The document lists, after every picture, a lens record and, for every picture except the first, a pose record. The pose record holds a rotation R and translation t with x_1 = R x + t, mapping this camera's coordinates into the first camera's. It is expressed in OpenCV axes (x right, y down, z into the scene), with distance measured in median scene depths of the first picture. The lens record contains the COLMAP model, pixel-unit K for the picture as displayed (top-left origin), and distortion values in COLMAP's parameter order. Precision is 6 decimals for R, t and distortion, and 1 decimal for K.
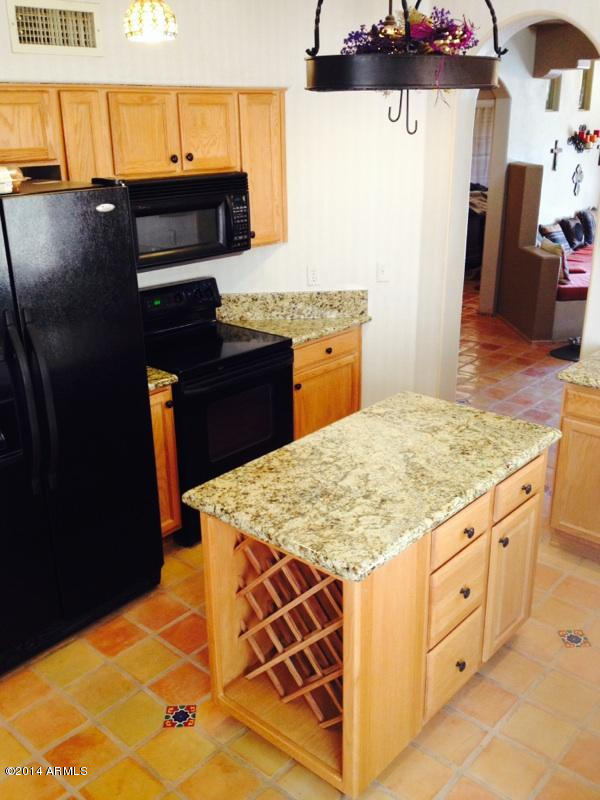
lens RADIAL K [[781.4, 0, 300.4], [0, 781.4, 399.4], [0, 0, 1]] dist [0.027177, 0.000000]
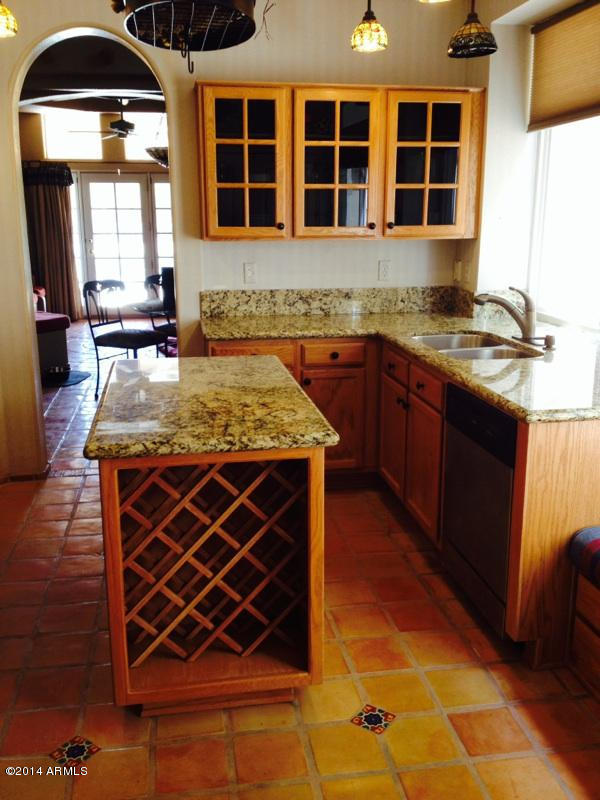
lens RADIAL K [[781.4, 0, 300.1], [0, 781.4, 401.2], [0, 0, 1]] dist [0.027177, 0.000000]
pose [[0.628748, -0.178443, 0.756858, -0.608854], [0.268068, 0.963390, 0.004443, 0.121974], [-0.729942, 0.200095, 0.653564, 0.242881]]
